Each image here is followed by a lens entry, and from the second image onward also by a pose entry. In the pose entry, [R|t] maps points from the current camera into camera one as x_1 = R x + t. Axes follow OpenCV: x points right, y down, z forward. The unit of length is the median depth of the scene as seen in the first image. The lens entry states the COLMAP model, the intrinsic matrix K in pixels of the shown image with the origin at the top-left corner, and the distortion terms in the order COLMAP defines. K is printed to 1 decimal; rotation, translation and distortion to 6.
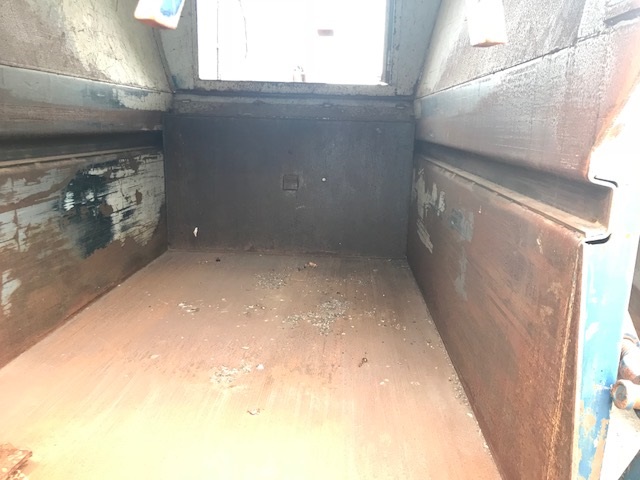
lens RADIAL K [[529.4, 0, 341.0], [0, 529.4, 242.2], [0, 0, 1]] dist [0.051774, -0.069790]
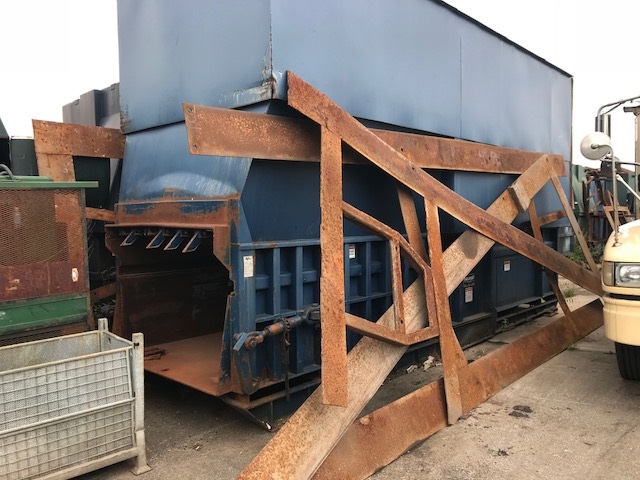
lens RADIAL K [[529.4, 0, 319.1], [0, 529.4, 239.7], [0, 0, 1]] dist [0.051774, -0.069790]
pose [[0.762697, -0.008882, -0.646694, 1.361141], [-0.111821, 0.983036, -0.145380, 0.037540], [0.637015, 0.183195, 0.748766, -0.619908]]
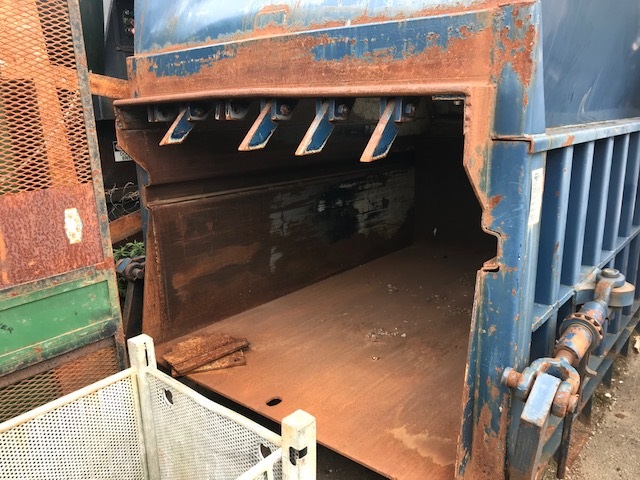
lens RADIAL K [[529.4, 0, 324.1], [0, 529.4, 241.4], [0, 0, 1]] dist [0.051774, -0.069790]
pose [[0.794158, 0.102526, -0.599000, 0.391524], [-0.095307, 0.994481, 0.043858, -0.040729], [0.600191, 0.022259, 0.799547, -0.195111]]
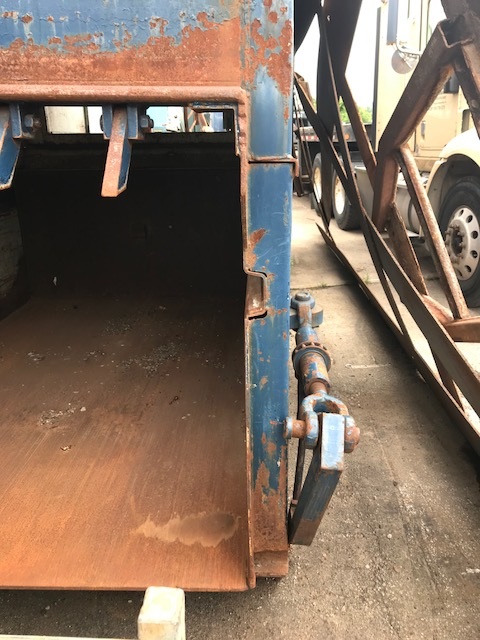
lens RADIAL K [[529.4, 0, 252.4], [0, 529.4, 316.9], [0, 0, 1]] dist [0.051774, -0.069790]
pose [[0.998966, -0.045463, 0.000740, 0.182244], [0.045184, 0.994392, 0.095616, -0.049479], [-0.005082, -0.095484, 0.995418, -0.119377]]
